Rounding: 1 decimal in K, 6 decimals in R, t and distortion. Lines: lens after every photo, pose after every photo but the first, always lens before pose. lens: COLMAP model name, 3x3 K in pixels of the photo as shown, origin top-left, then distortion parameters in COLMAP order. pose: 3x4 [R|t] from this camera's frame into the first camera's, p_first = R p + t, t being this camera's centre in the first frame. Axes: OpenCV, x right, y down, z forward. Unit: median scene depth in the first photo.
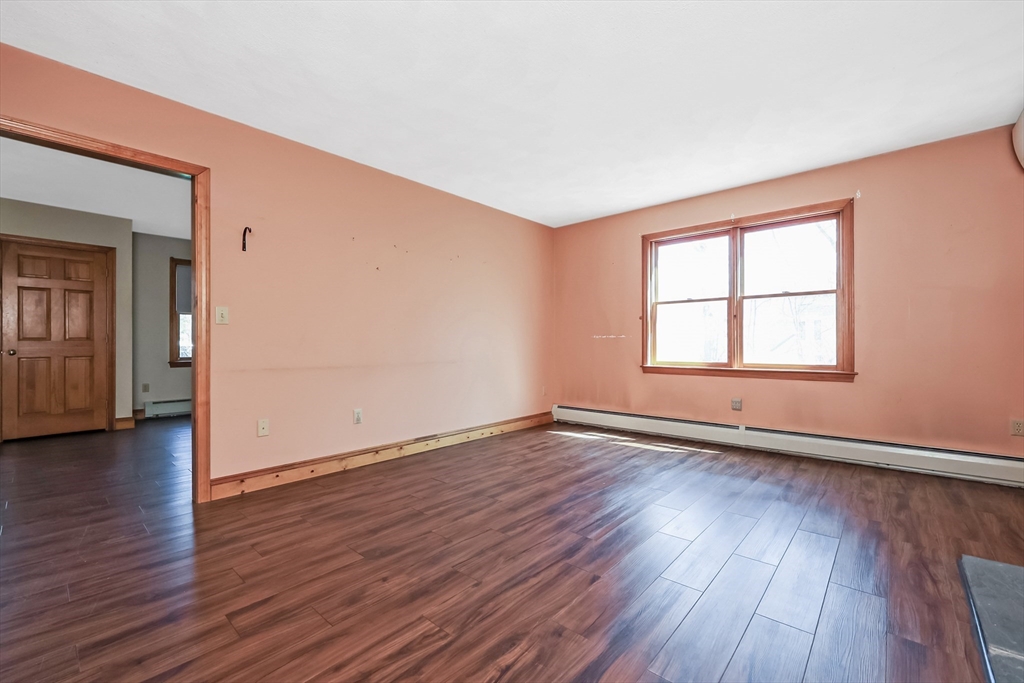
lens RADIAL K [[454.9, 0, 542.1], [0, 454.9, 342.1], [0, 0, 1]] dist [0.000397, -0.000114]
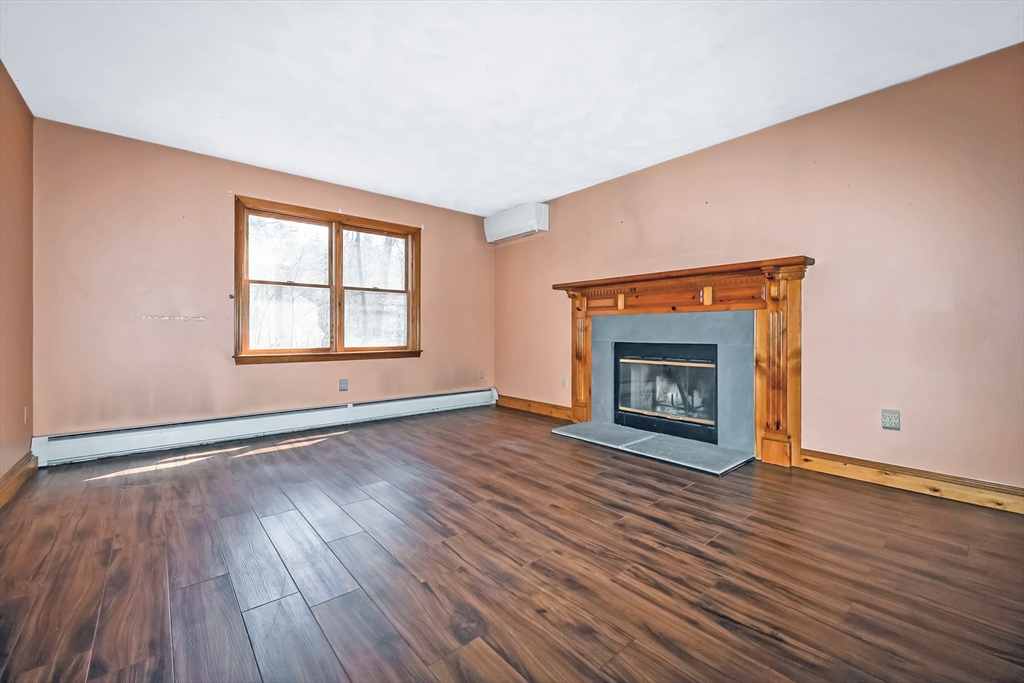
lens RADIAL K [[421.0, 0, 520.9], [0, 421.0, 342.5], [0, 0, 1]] dist [-0.003049, -0.000240]
pose [[0.129080, -0.021636, 0.991398, -0.871934], [-0.000575, 0.999760, 0.021894, 0.019837], [-0.991634, -0.003396, 0.129037, 0.755832]]
